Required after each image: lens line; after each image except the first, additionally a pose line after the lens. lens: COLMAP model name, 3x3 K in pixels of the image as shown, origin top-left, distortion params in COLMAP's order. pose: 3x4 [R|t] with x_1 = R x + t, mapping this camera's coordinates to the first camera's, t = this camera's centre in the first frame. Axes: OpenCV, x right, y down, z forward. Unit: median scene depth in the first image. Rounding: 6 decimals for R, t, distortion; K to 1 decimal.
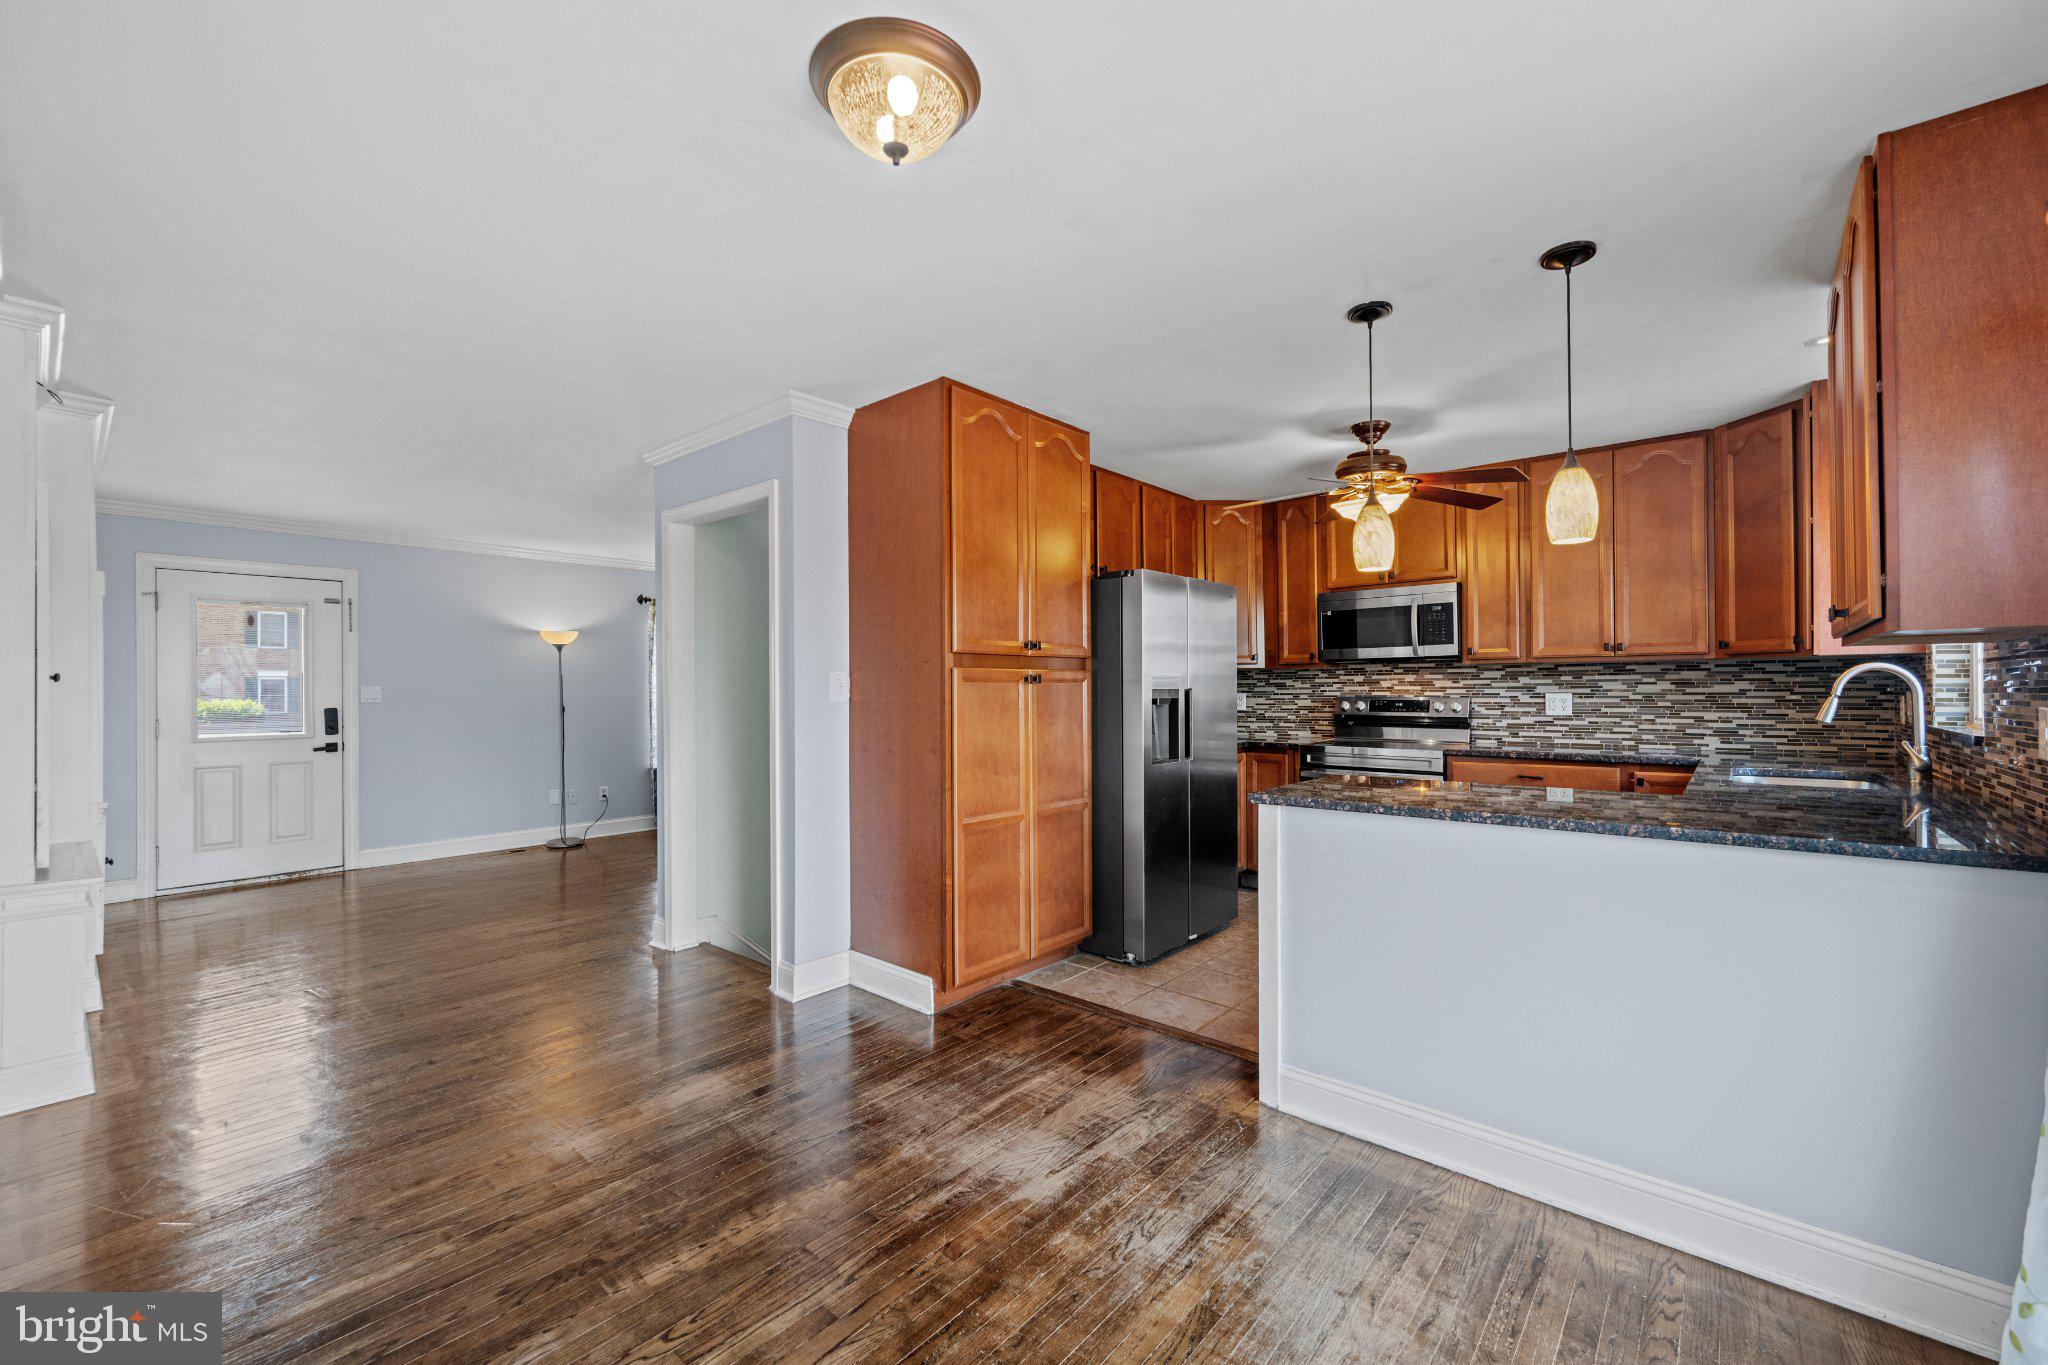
lens RADIAL K [[822.0, 0, 1026.7], [0, 822.0, 683.3], [0, 0, 1]] dist [-0.005257, 0.001374]
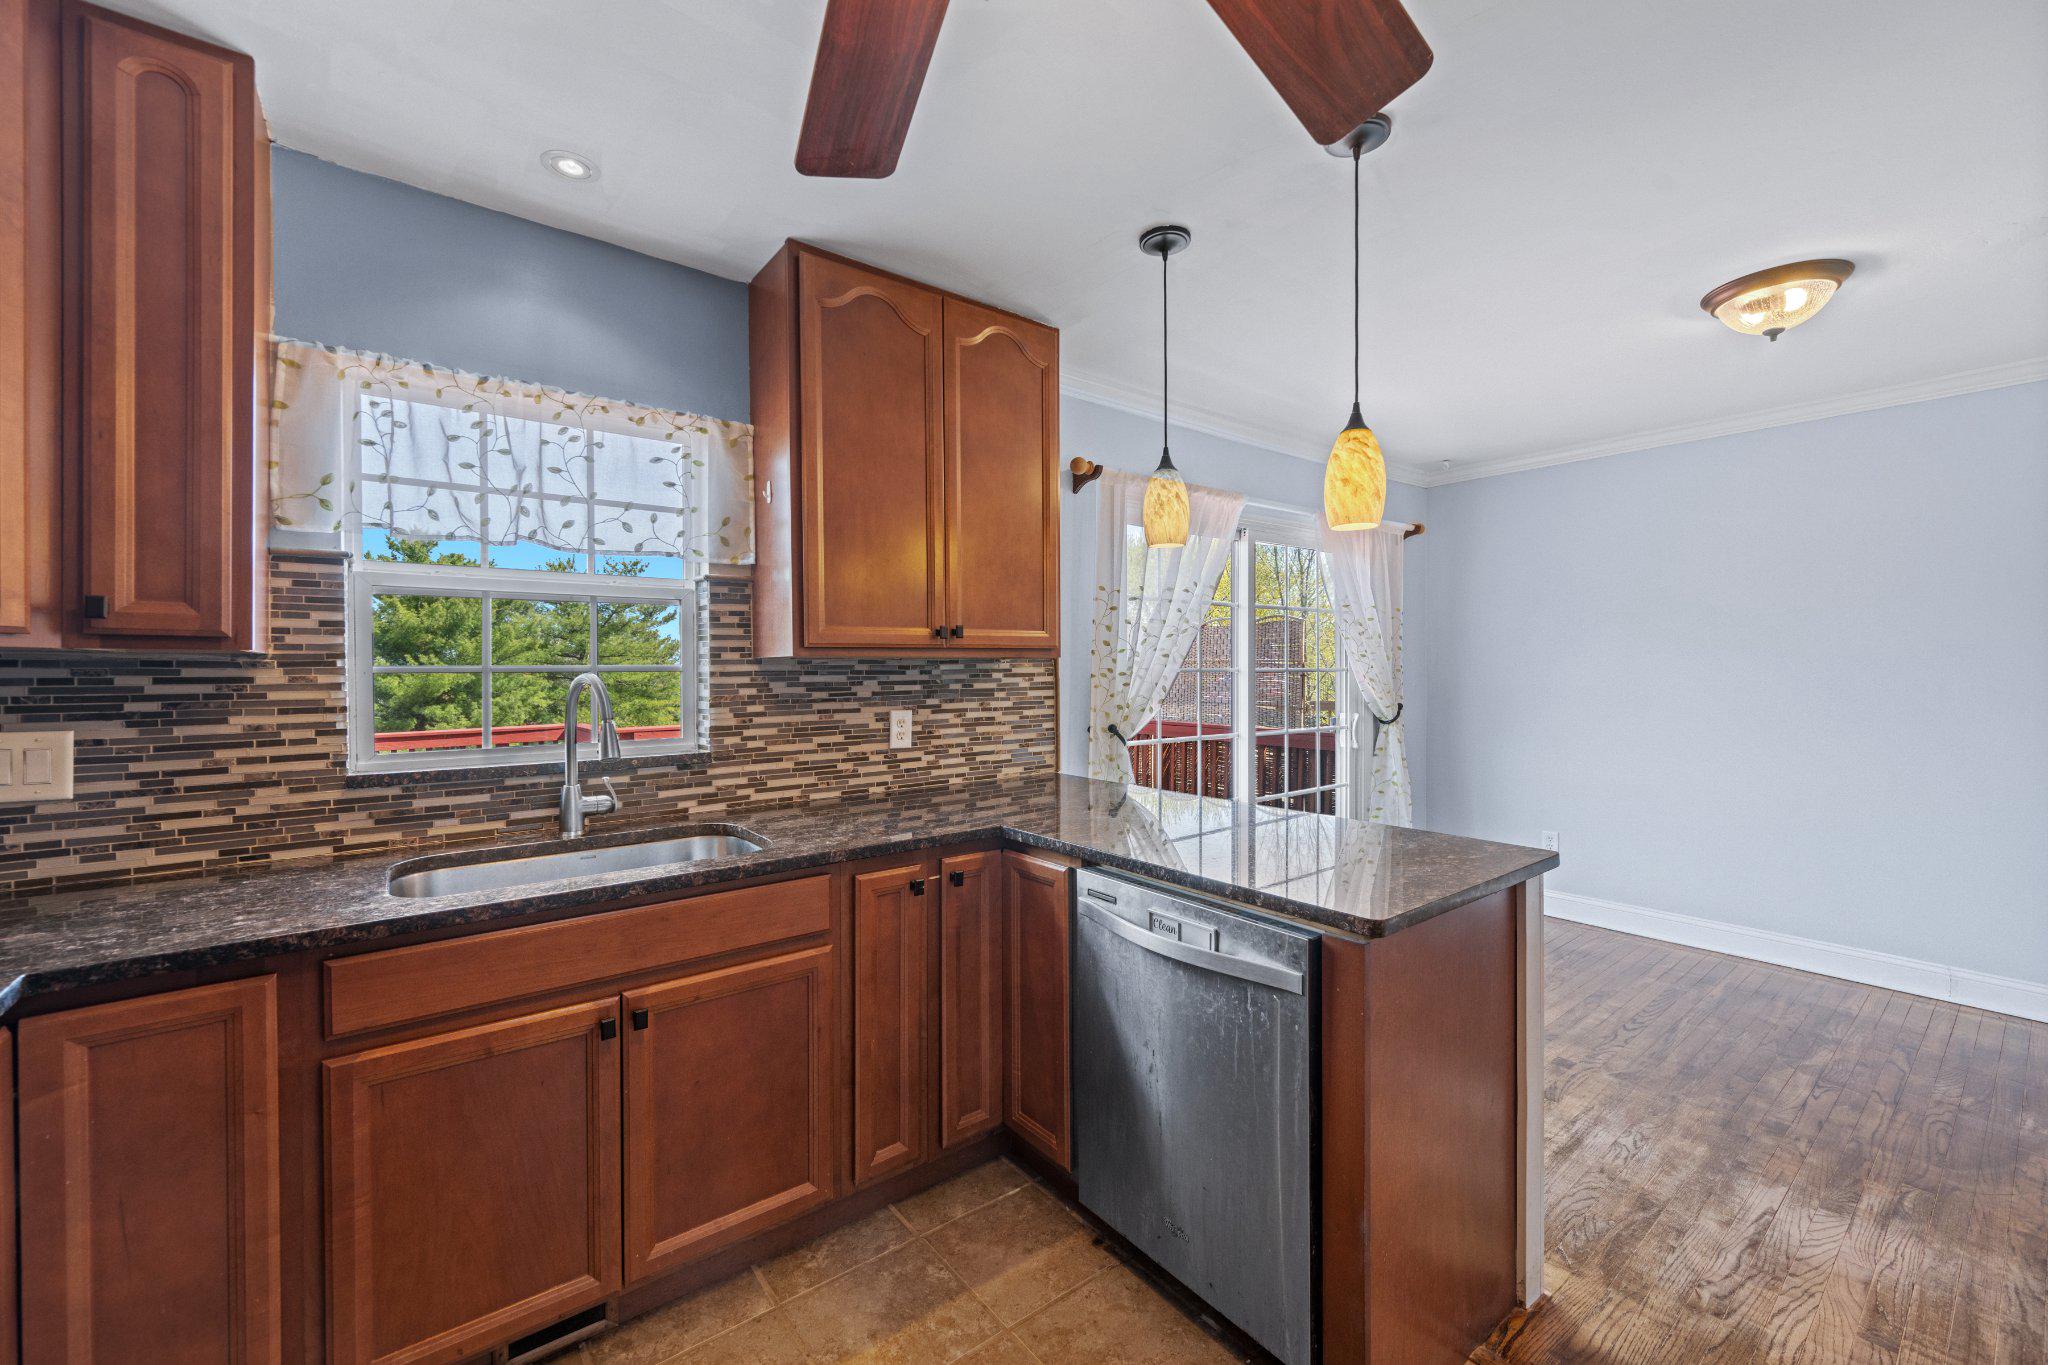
lens RADIAL K [[822.0, 0, 1024.5], [0, 822.0, 678.0], [0, 0, 1]] dist [-0.005257, 0.001374]
pose [[-0.980402, 0.010177, 0.196743, 0.354170], [0.010690, 0.999942, 0.001548, -0.011992], [-0.196716, 0.003621, -0.980454, 1.091582]]
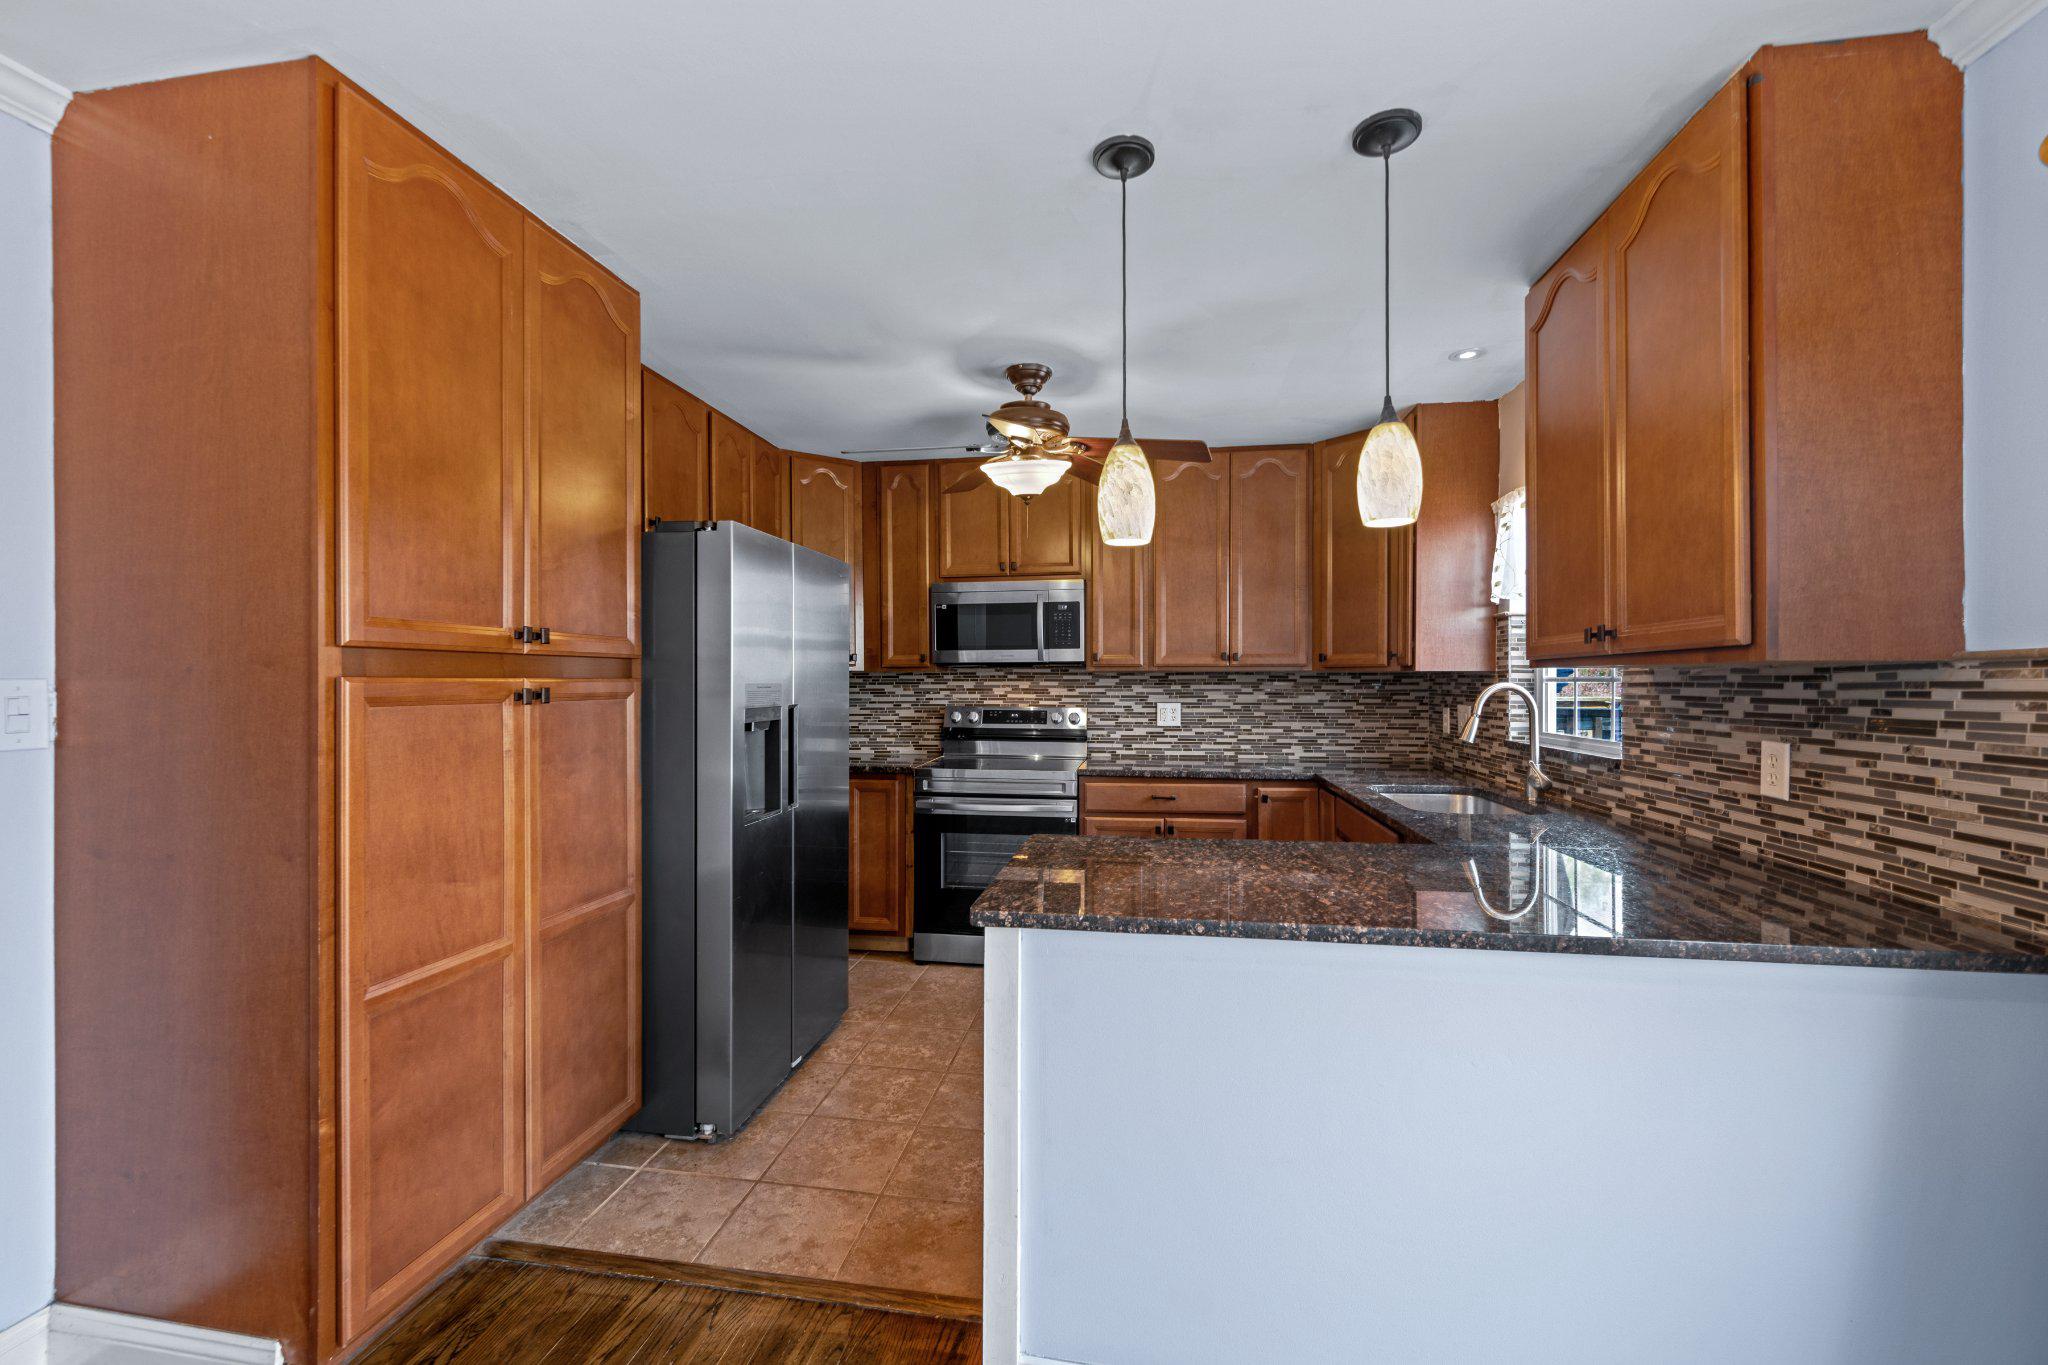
lens RADIAL K [[822.0, 0, 1030.7], [0, 822.0, 683.8], [0, 0, 1]] dist [-0.005257, 0.001374]
pose [[0.850486, 0.003884, 0.525983, 0.001730], [-0.008377, 0.999946, 0.006161, -0.017104], [-0.525931, -0.009646, 0.850473, 0.300506]]
